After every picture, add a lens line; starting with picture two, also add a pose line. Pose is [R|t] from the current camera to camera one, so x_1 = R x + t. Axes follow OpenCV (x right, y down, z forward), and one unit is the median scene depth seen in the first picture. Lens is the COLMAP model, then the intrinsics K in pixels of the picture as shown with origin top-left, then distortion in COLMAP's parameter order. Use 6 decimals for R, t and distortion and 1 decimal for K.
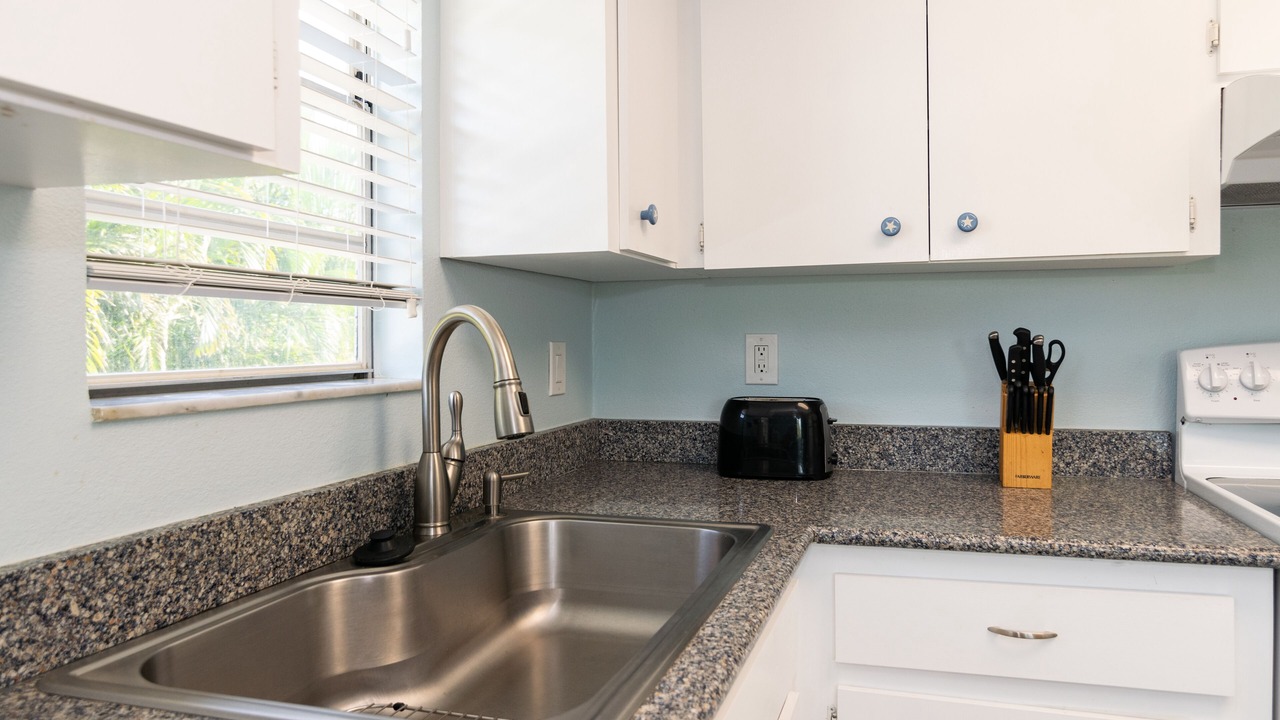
lens RADIAL K [[868.5, 0, 683.4], [0, 868.5, 352.0], [0, 0, 1]] dist [0.010470, -0.000112]
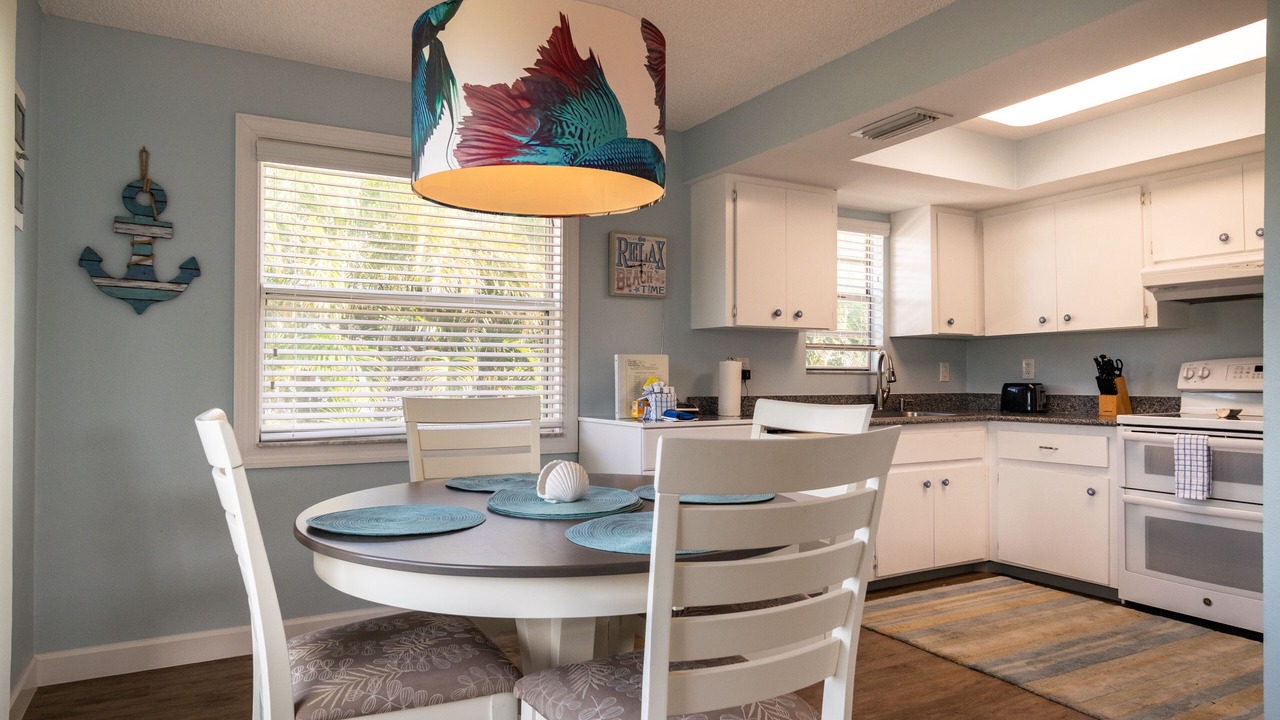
lens RADIAL K [[785.1, 0, 636.2], [0, 785.1, 362.7], [0, 0, 1]] dist [0.000178, -0.003945]
pose [[0.705895, -0.008680, -0.708263, 1.146863], [-0.017092, 0.999425, -0.029283, 0.096448], [0.708110, 0.032776, 0.705341, -1.801226]]
